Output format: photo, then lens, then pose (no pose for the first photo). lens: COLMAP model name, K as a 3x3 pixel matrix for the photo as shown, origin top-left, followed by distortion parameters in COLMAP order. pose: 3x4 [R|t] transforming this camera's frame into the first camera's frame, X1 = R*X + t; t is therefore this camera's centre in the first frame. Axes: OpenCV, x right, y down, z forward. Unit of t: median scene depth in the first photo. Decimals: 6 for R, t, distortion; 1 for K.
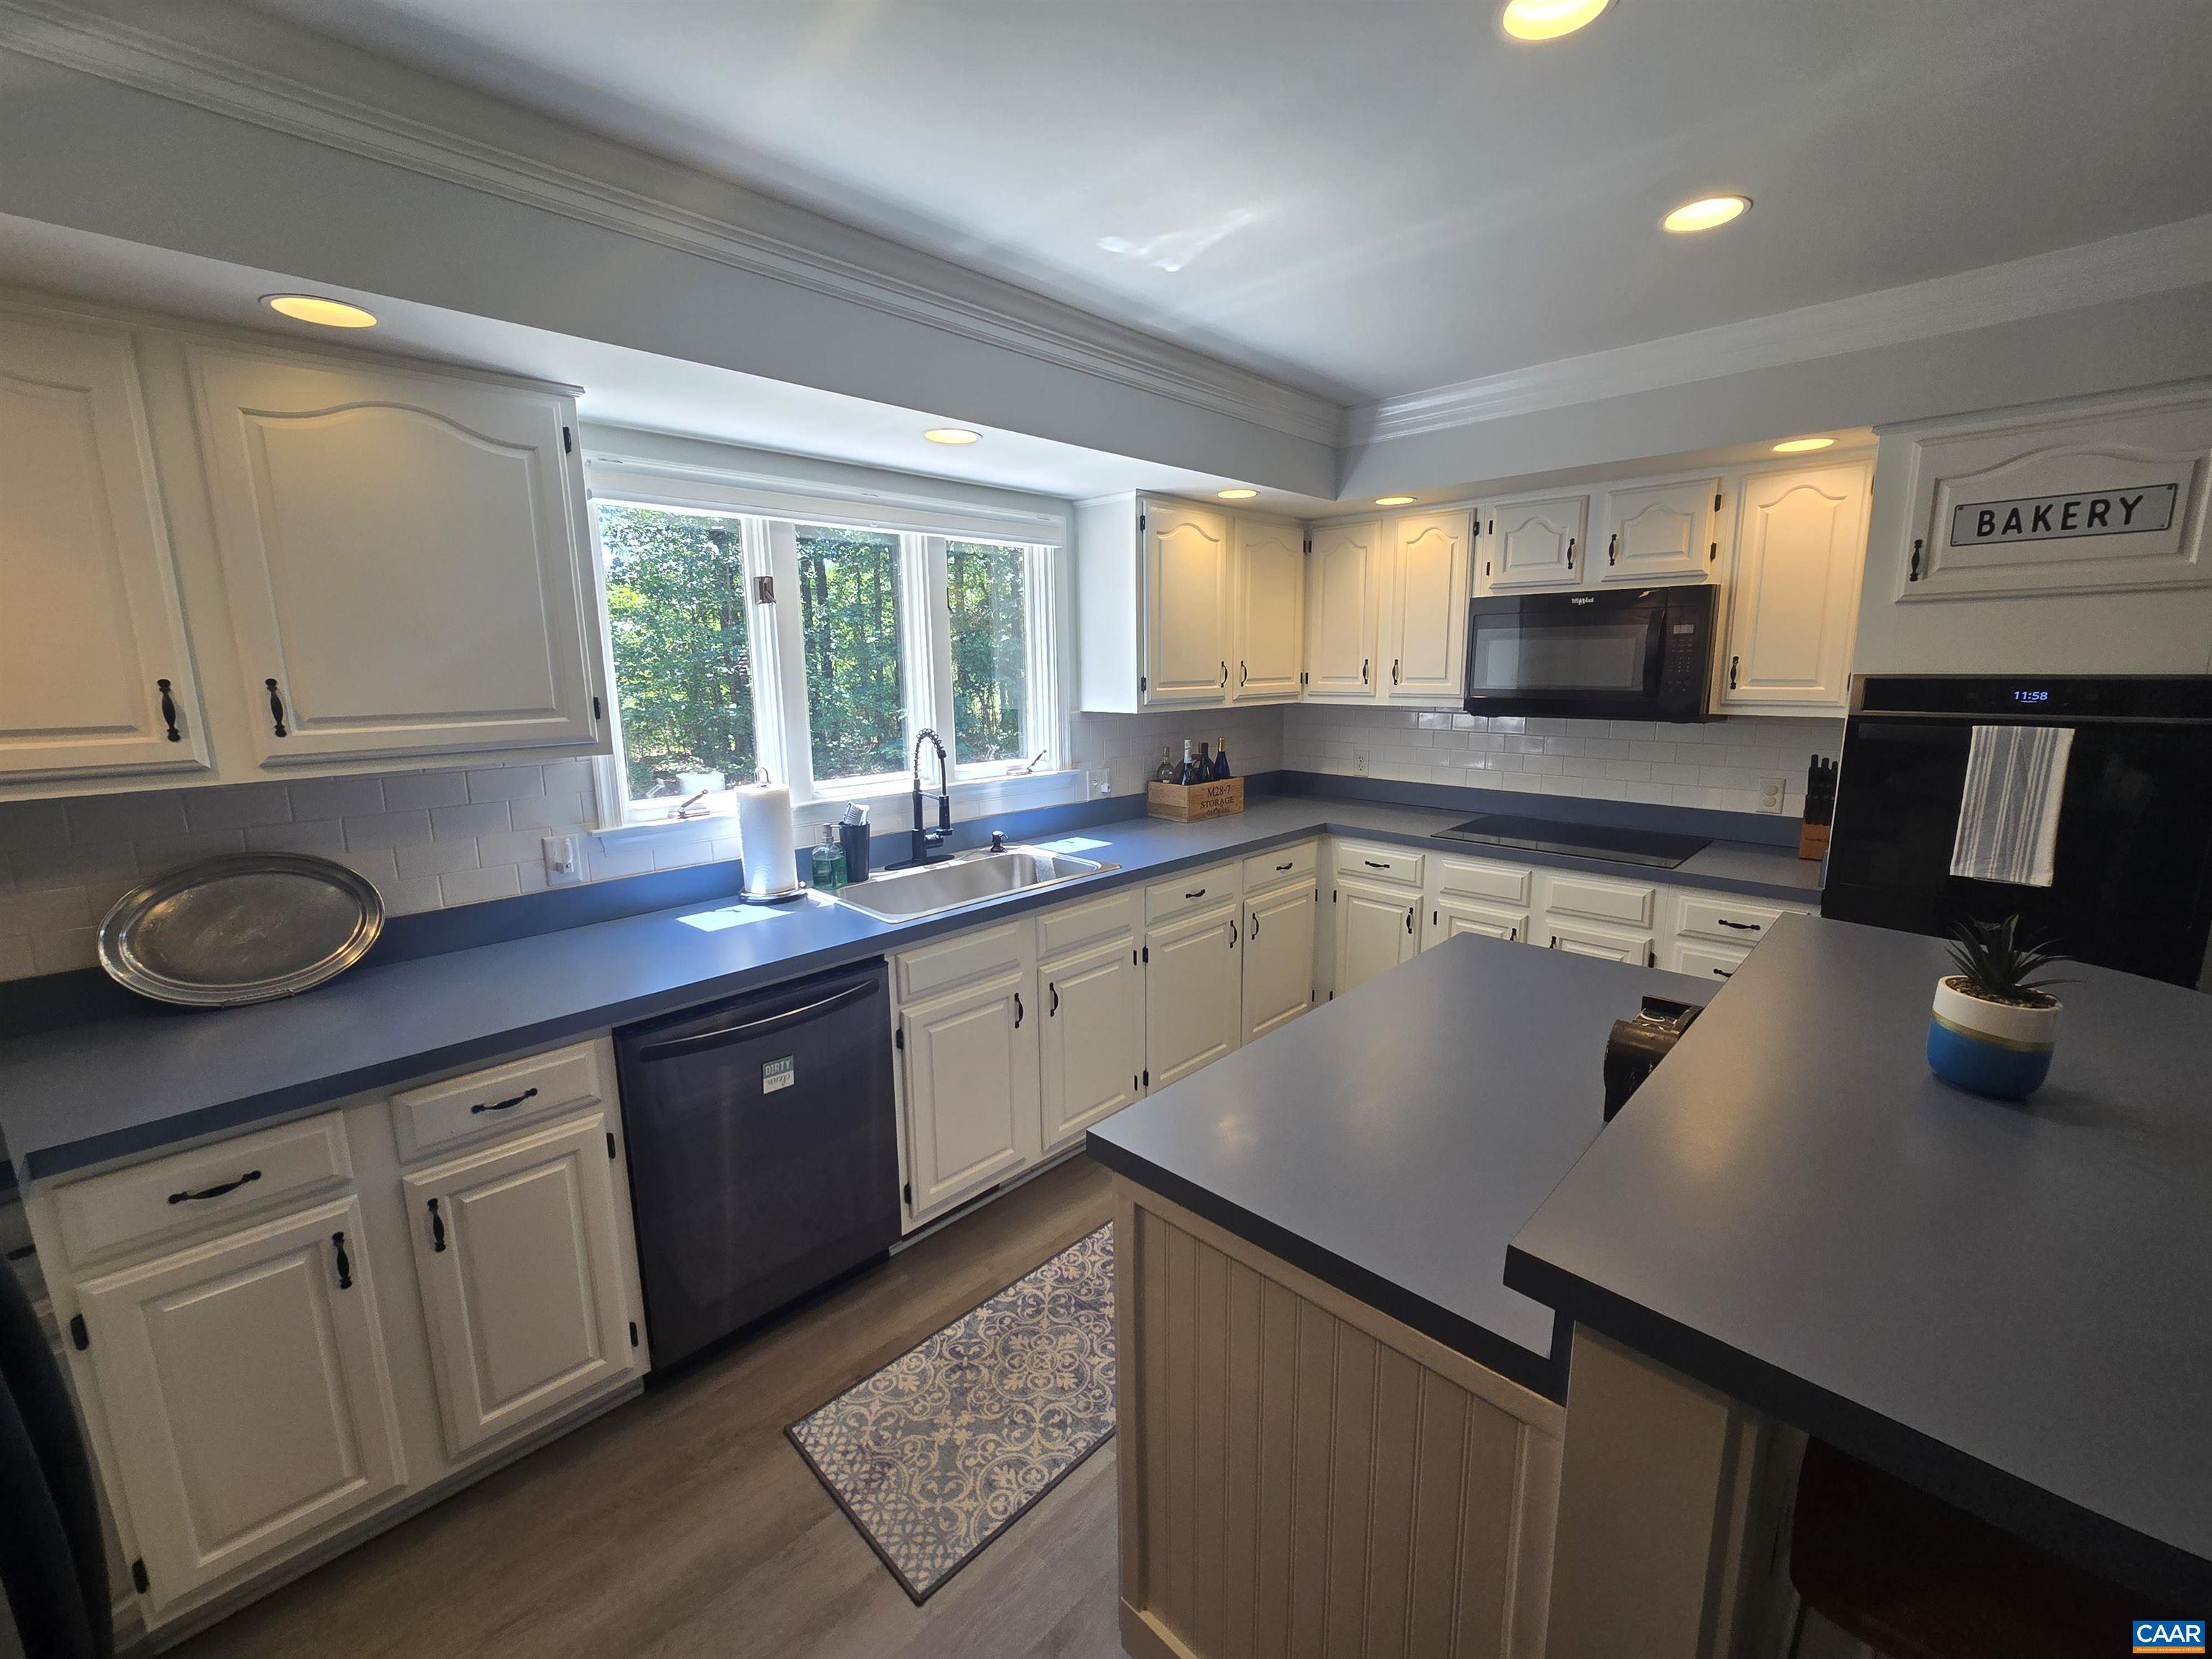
lens RADIAL K [[893.3, 0, 1102.3], [0, 893.3, 821.2], [0, 0, 1]] dist [-0.000567, 0.000331]
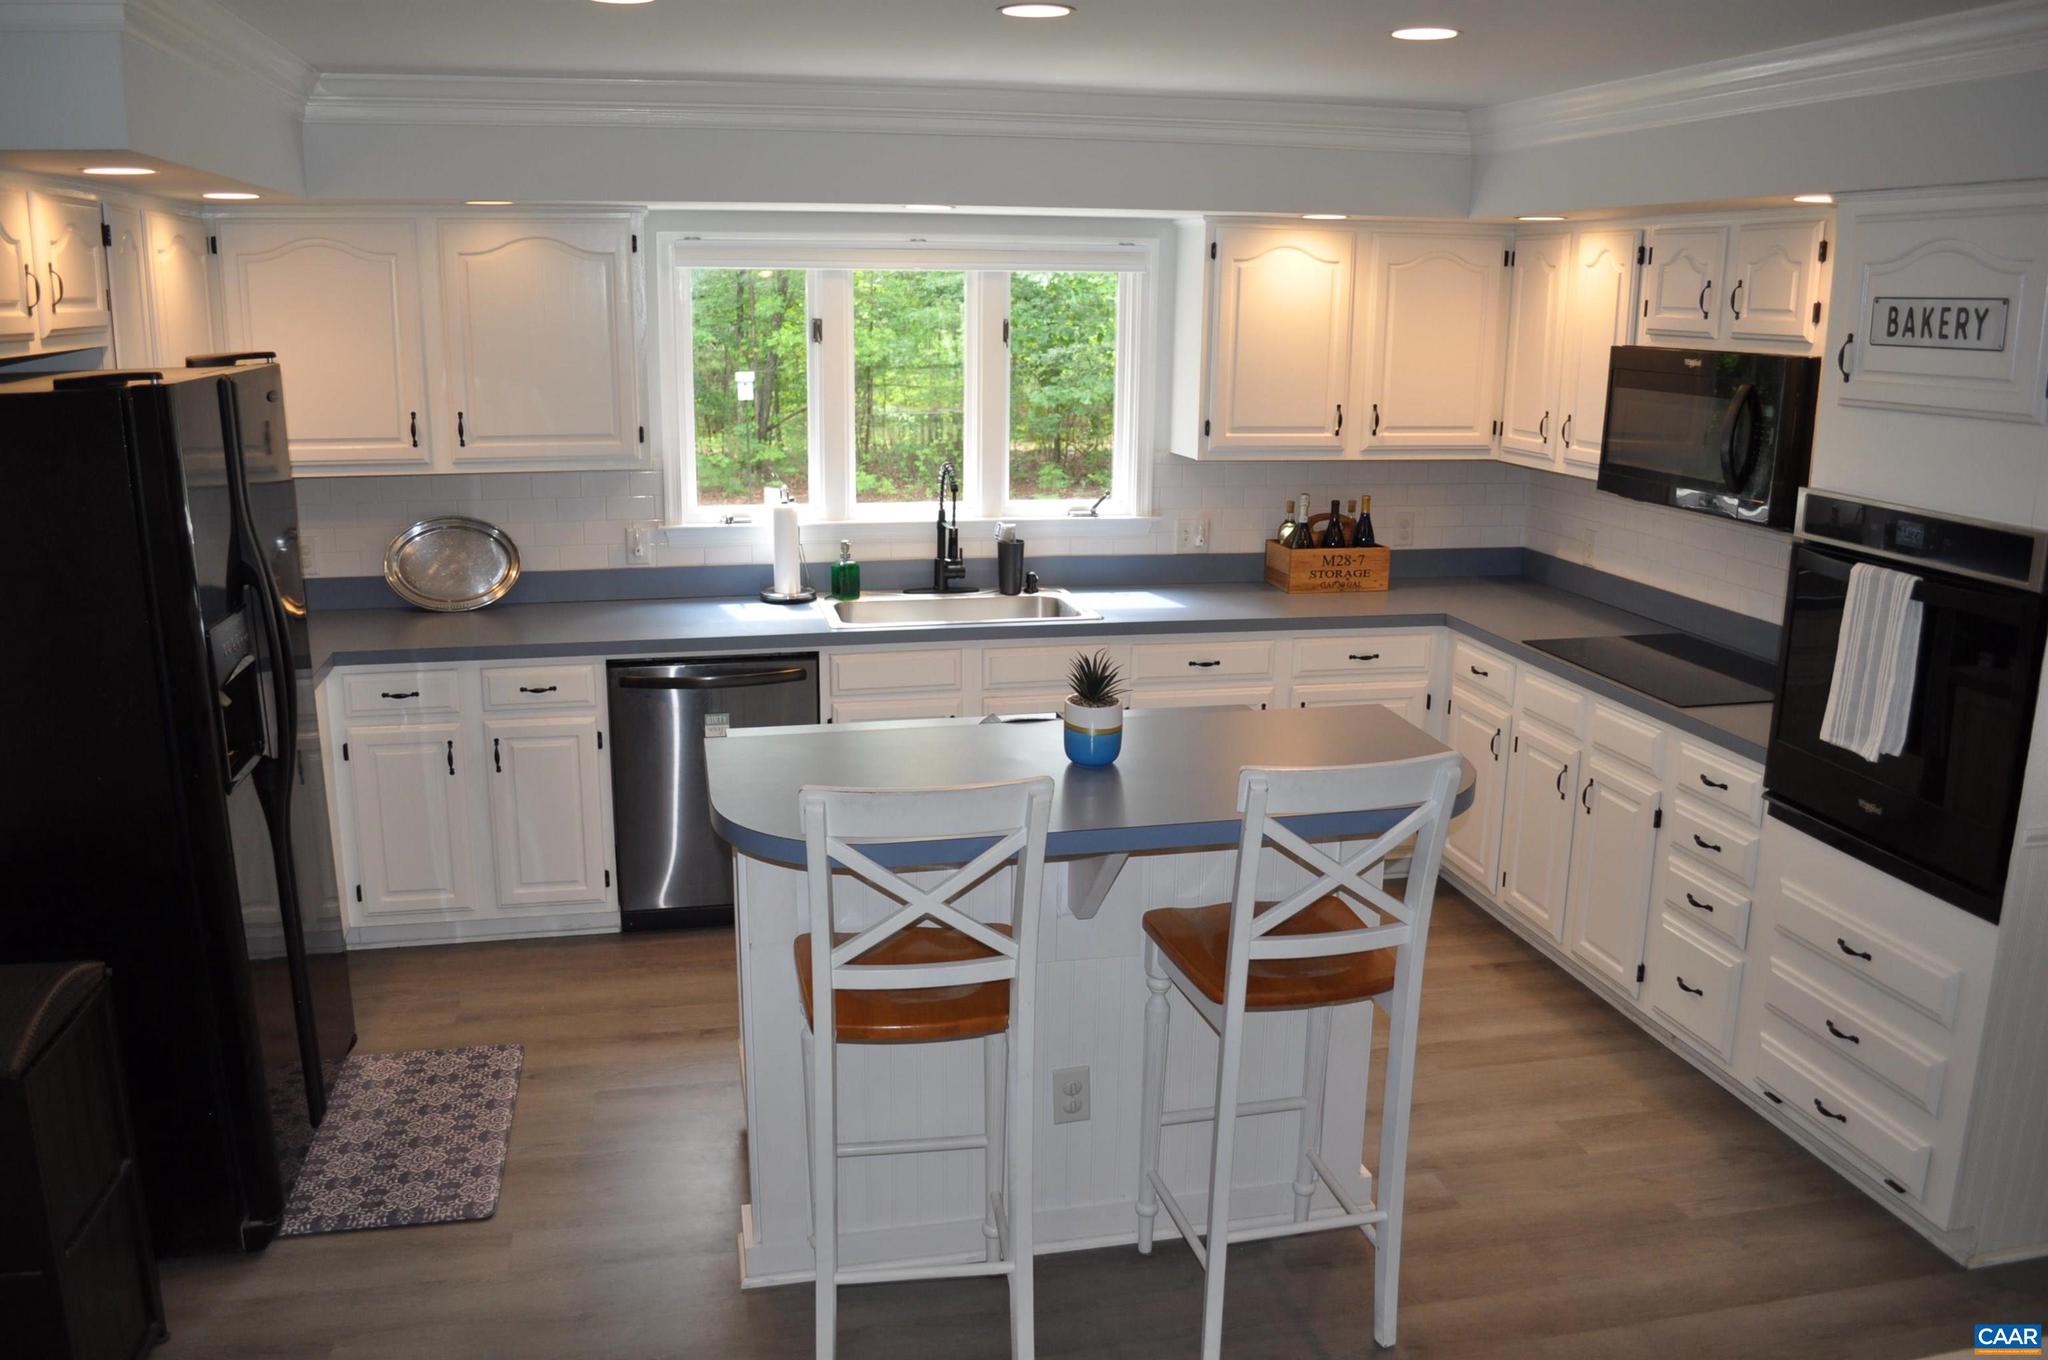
lens RADIAL K [[1603.6, 0, 1018.9], [0, 1603.6, 676.2], [0, 0, 1]] dist [-0.077125, 0.002087]
pose [[0.834097, 0.146459, -0.531819, 0.984082], [-0.116236, 0.989127, 0.090096, -0.037396], [0.539232, -0.013333, 0.842052, -0.580295]]
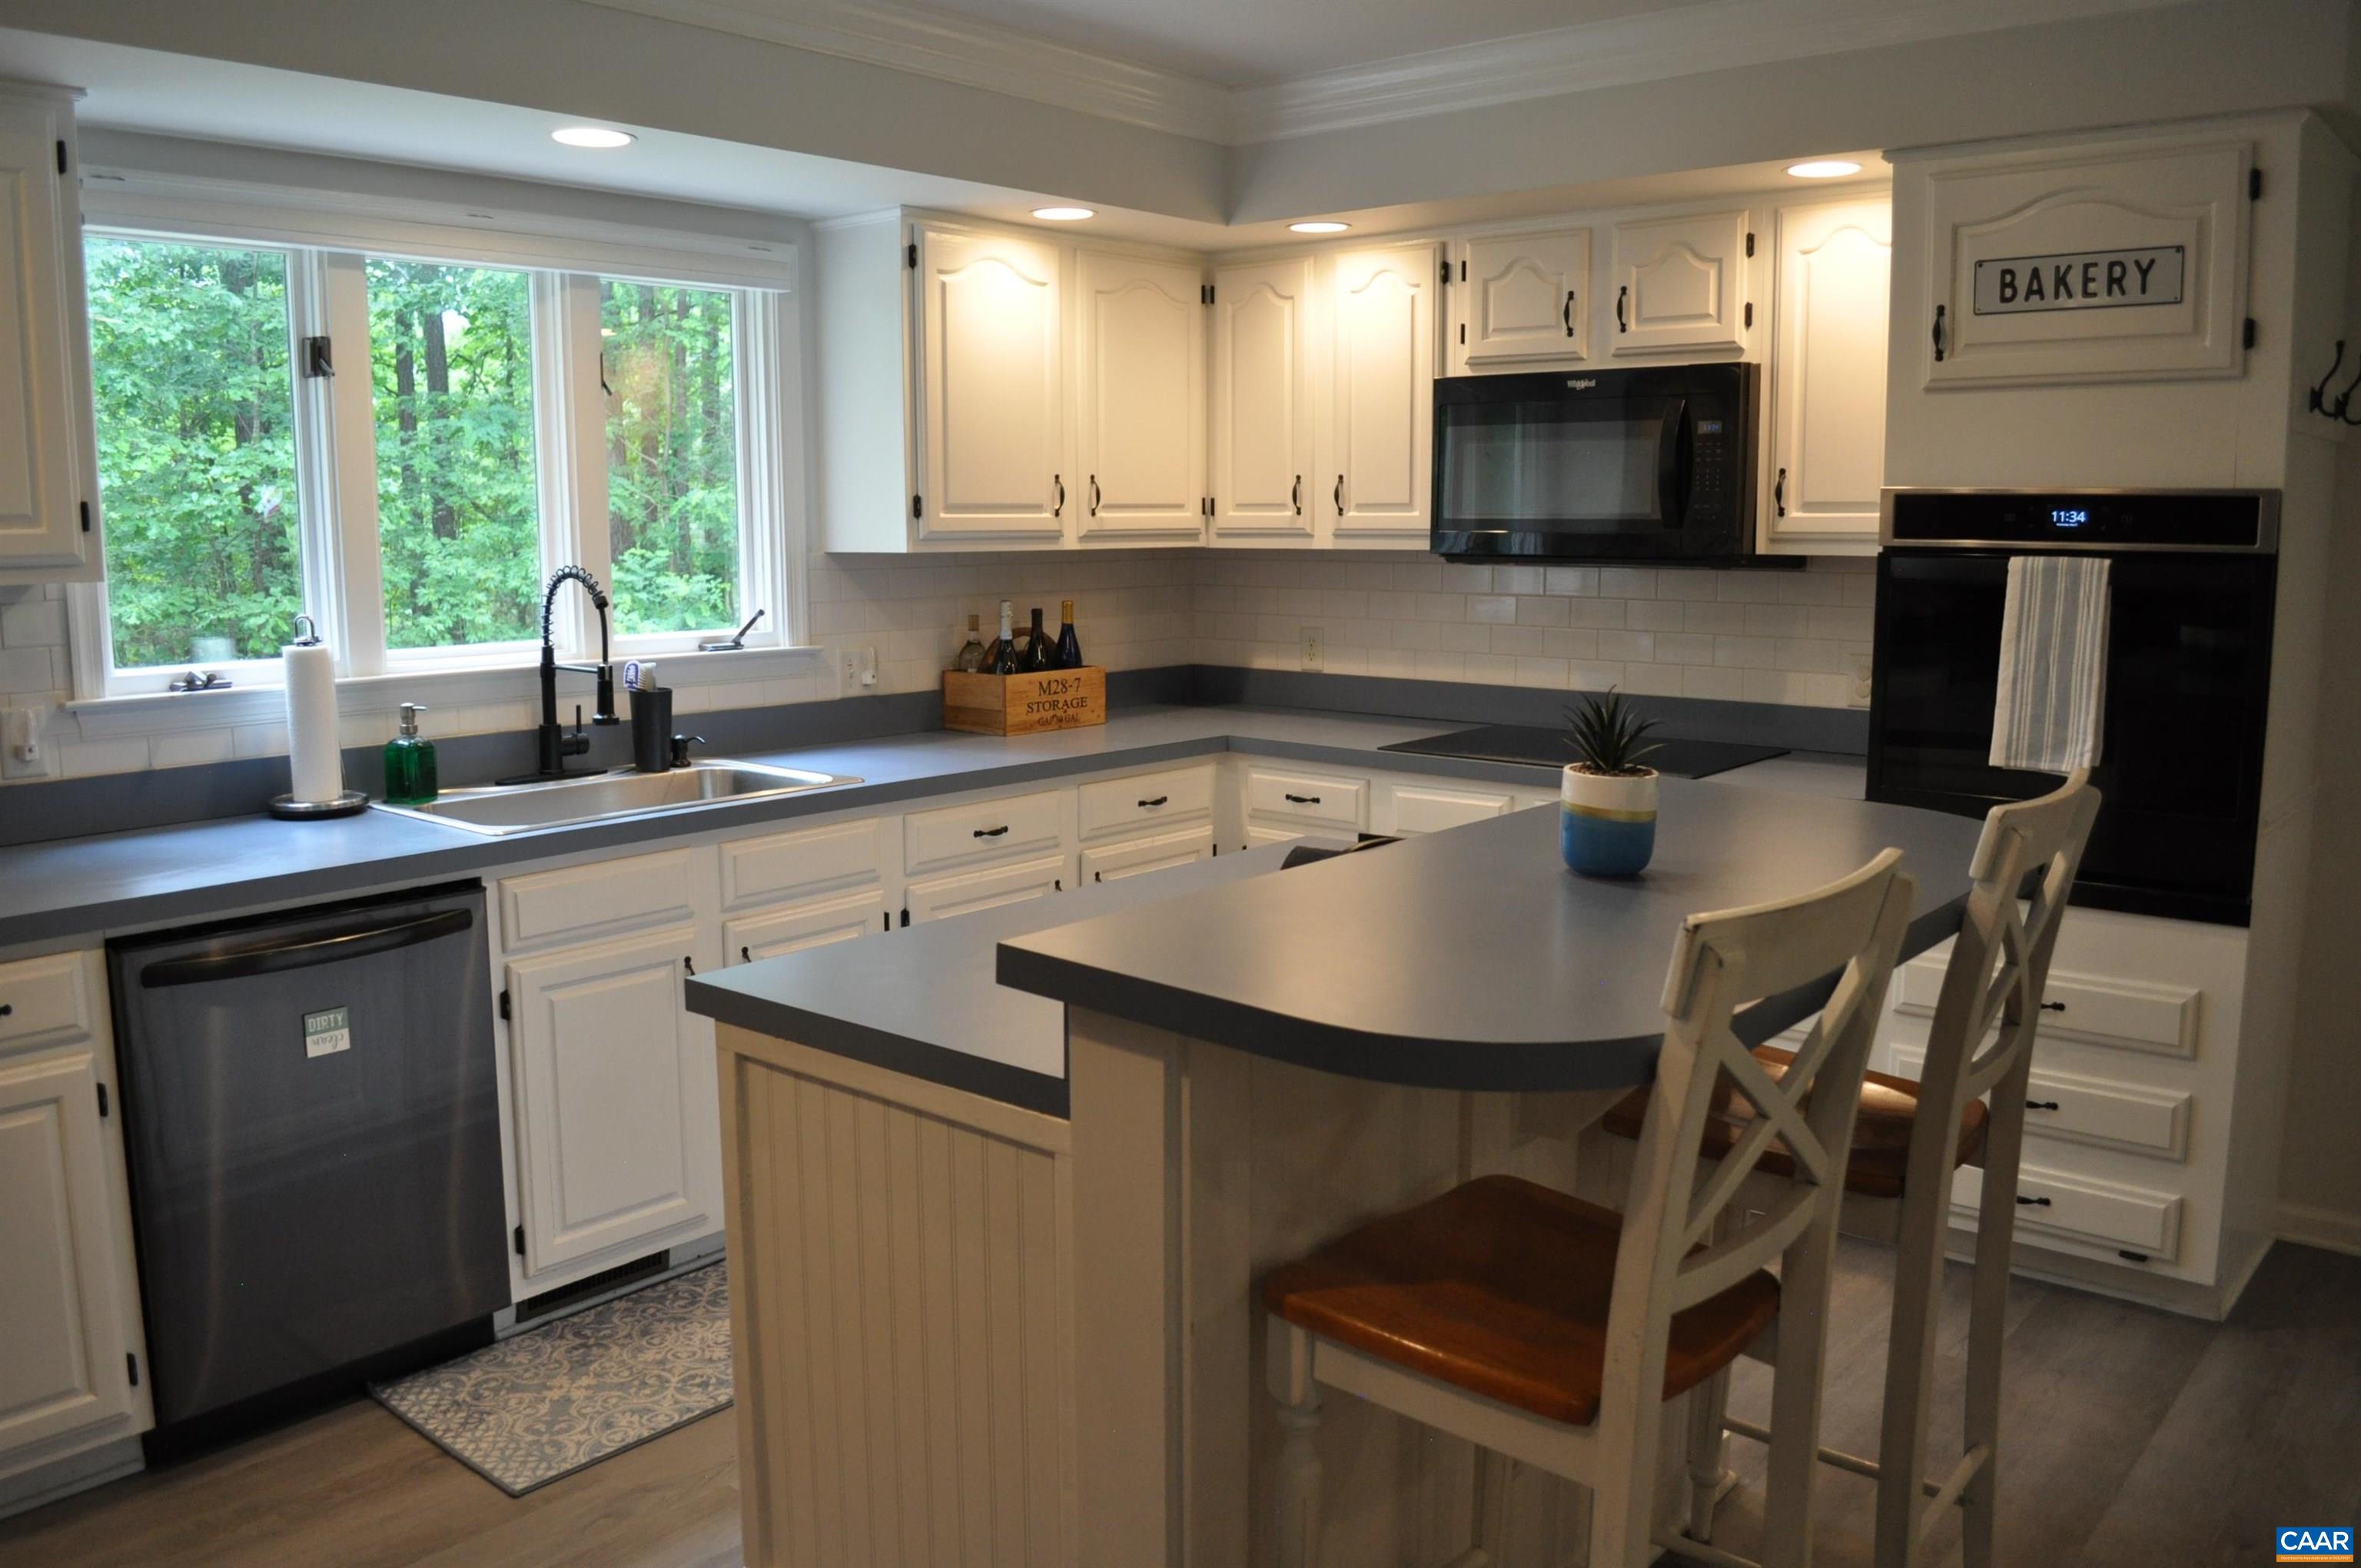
lens RADIAL K [[1848.8, 0, 1124.4], [0, 1848.8, 788.9], [0, 0, 1]] dist [-0.077125, 0.002087]
pose [[0.998419, -0.002240, 0.056163, 0.149743], [0.004075, 0.999461, -0.032571, 0.112751], [-0.056060, 0.032748, 0.997890, -0.382698]]
